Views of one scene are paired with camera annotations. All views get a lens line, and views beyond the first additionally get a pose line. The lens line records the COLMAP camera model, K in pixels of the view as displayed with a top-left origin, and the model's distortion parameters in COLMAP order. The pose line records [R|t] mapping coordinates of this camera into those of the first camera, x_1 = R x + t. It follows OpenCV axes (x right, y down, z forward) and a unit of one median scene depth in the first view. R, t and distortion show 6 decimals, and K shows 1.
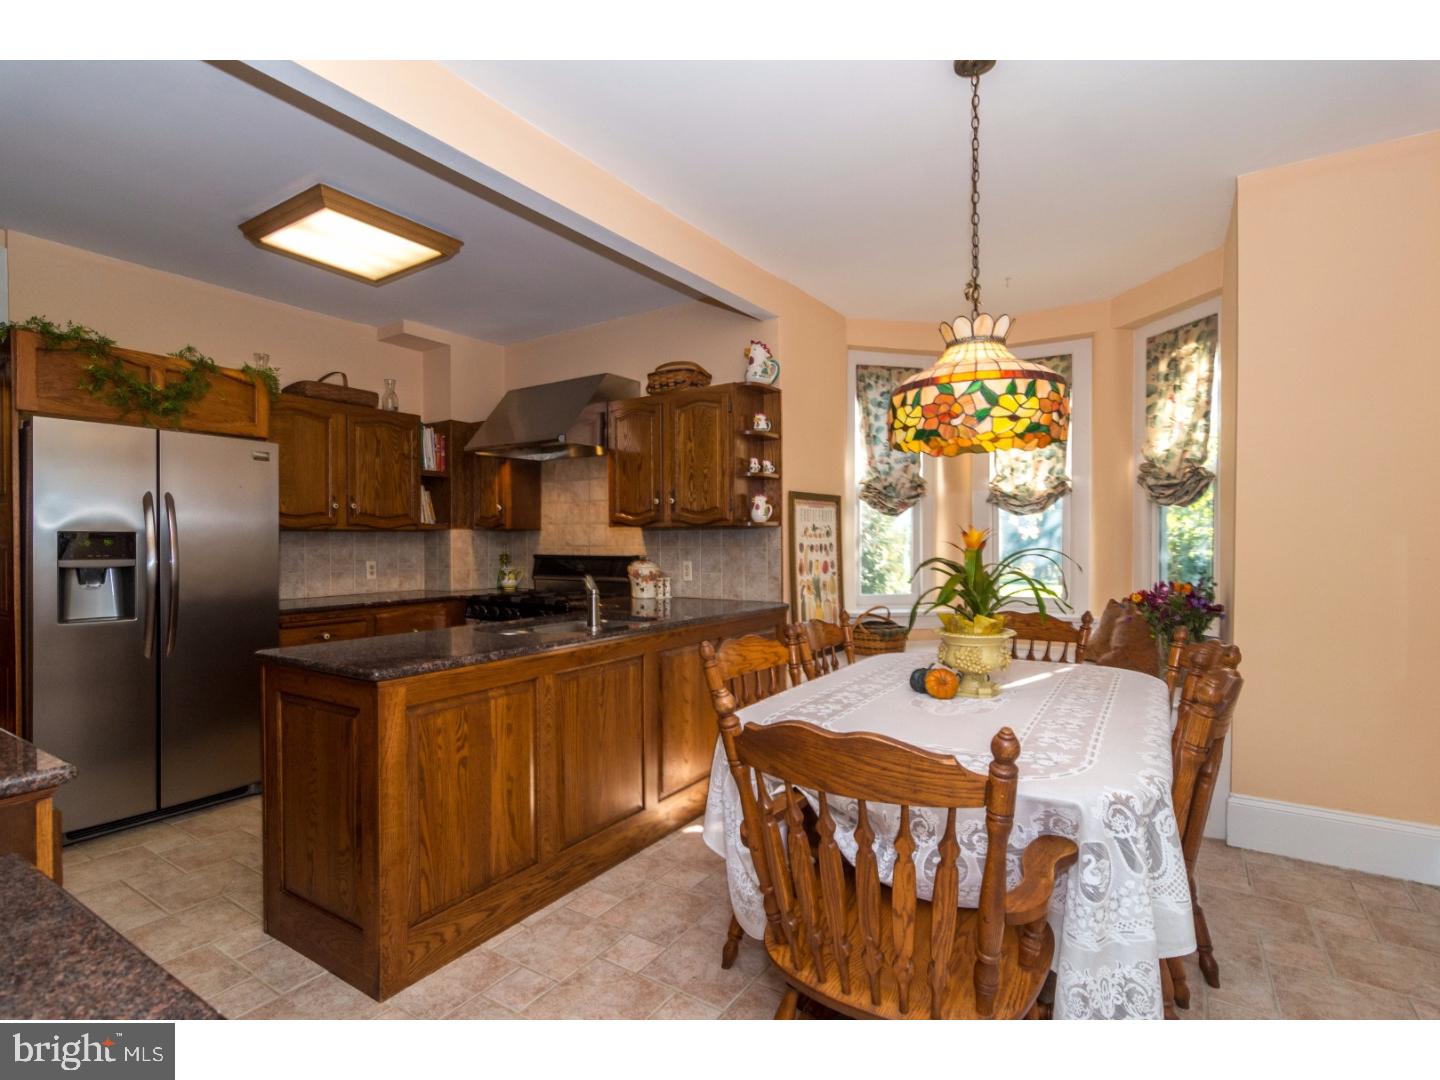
lens RADIAL K [[695.2, 0, 713.1], [0, 695.2, 546.0], [0, 0, 1]] dist [0.005903, 0.000547]
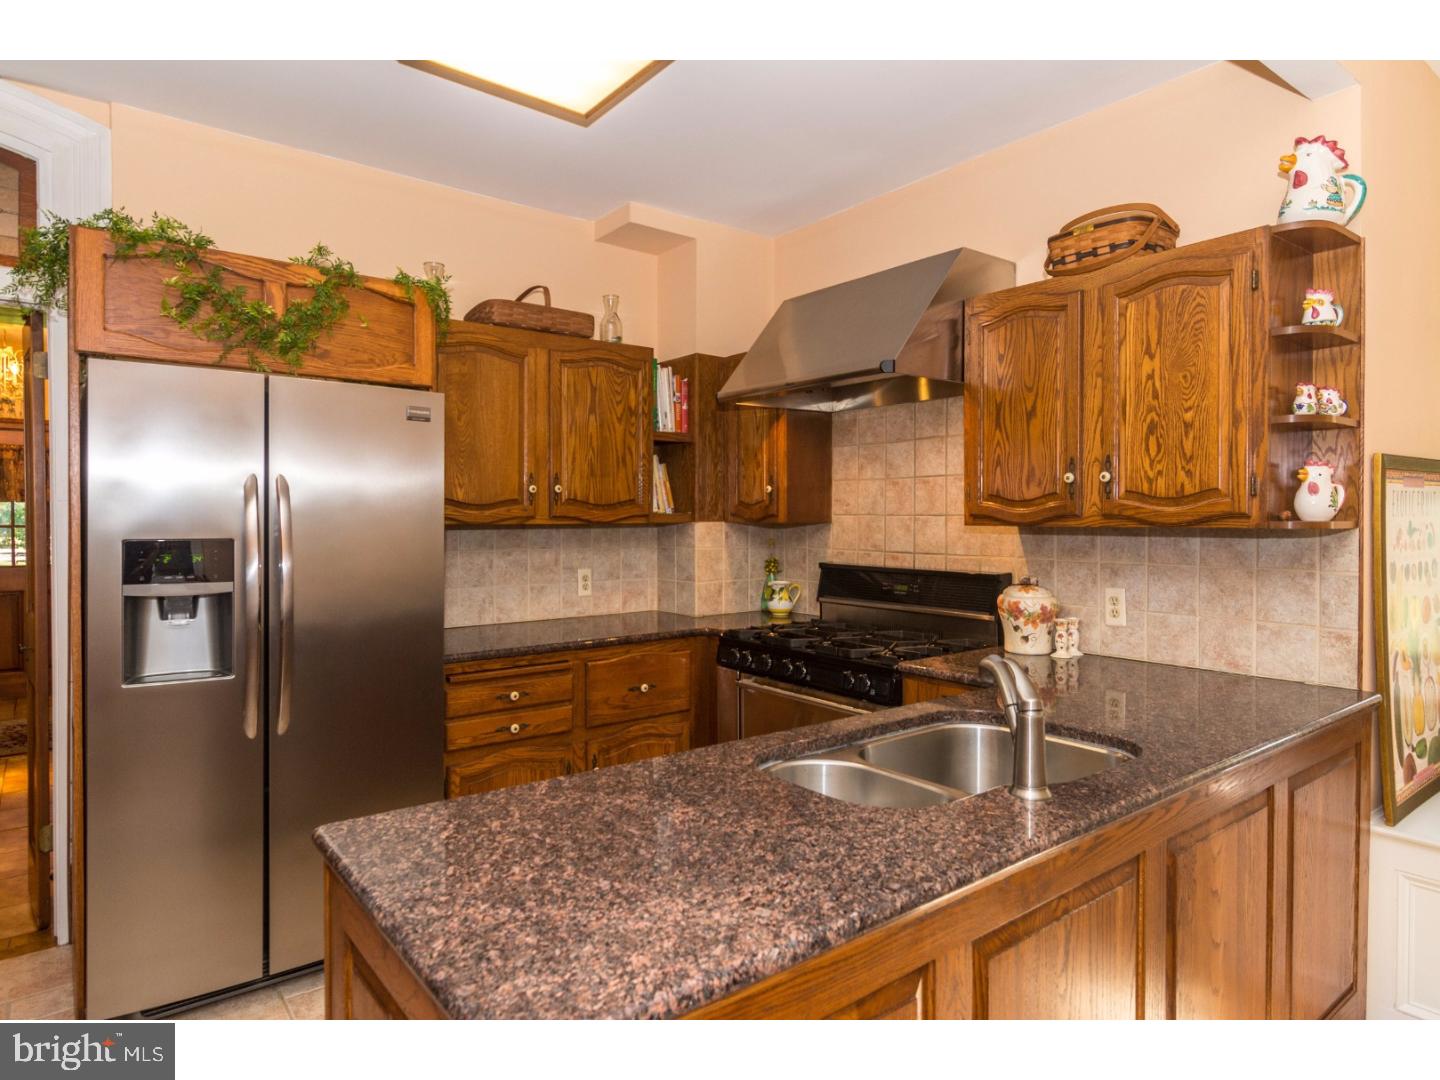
lens RADIAL K [[858.5, 0, 720.6], [0, 858.5, 530.1], [0, 0, 1]] dist [-0.004795, -0.000901]
pose [[0.948876, 0.008669, -0.315531, -0.123301], [-0.006934, 0.999954, 0.006621, -0.026813], [0.315574, -0.004095, 0.948892, 0.299539]]
